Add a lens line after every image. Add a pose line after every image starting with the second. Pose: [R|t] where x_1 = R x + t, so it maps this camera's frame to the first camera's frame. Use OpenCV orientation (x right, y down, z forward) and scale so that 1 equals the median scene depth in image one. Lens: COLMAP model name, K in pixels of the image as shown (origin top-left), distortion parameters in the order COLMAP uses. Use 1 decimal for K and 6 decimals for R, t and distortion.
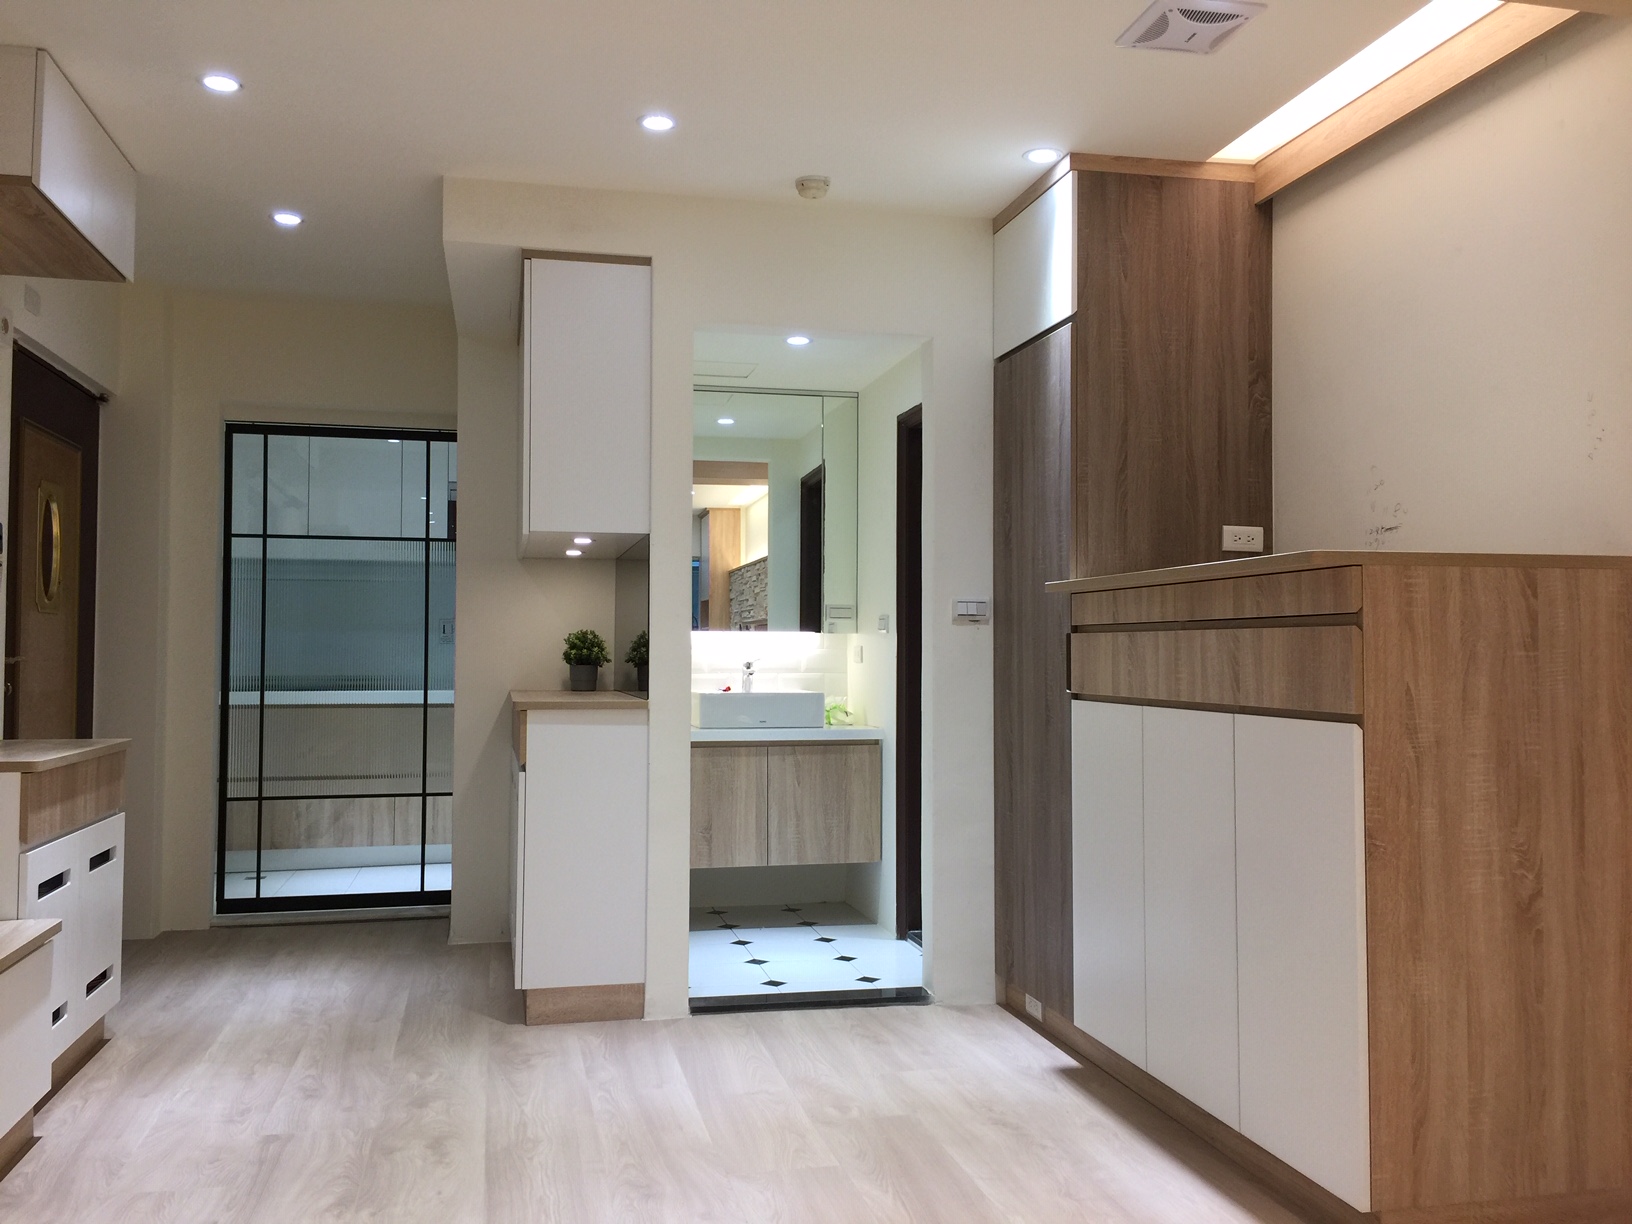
lens RADIAL K [[1376.7, 0, 816.0], [0, 1376.7, 612.0], [0, 0, 1]] dist [0.083712, -0.112595]
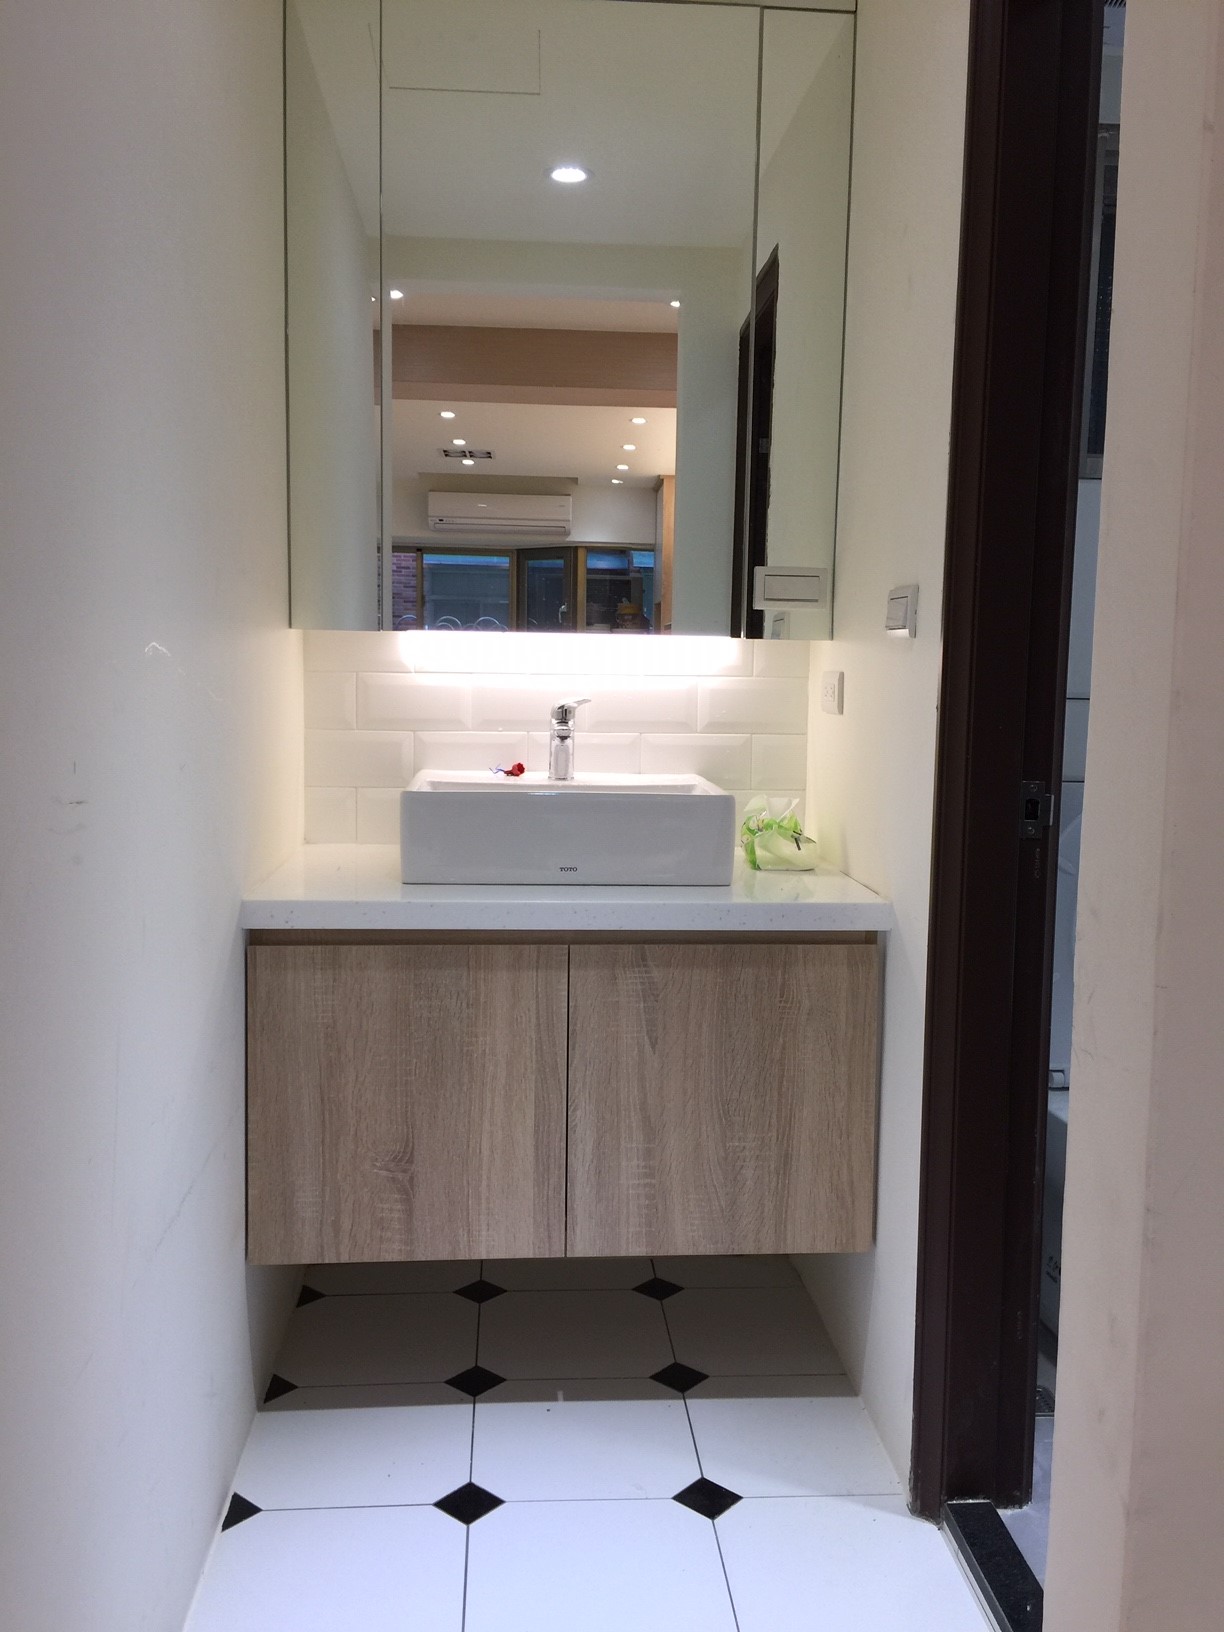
lens RADIAL K [[1376.7, 0, 612.0], [0, 1376.7, 816.0], [0, 0, 1]] dist [0.083712, -0.112595]
pose [[0.989064, 0.028816, -0.144645, 0.028475], [-0.008715, 0.990433, 0.137718, 0.012737], [0.147230, -0.134951, 0.979853, 0.642700]]
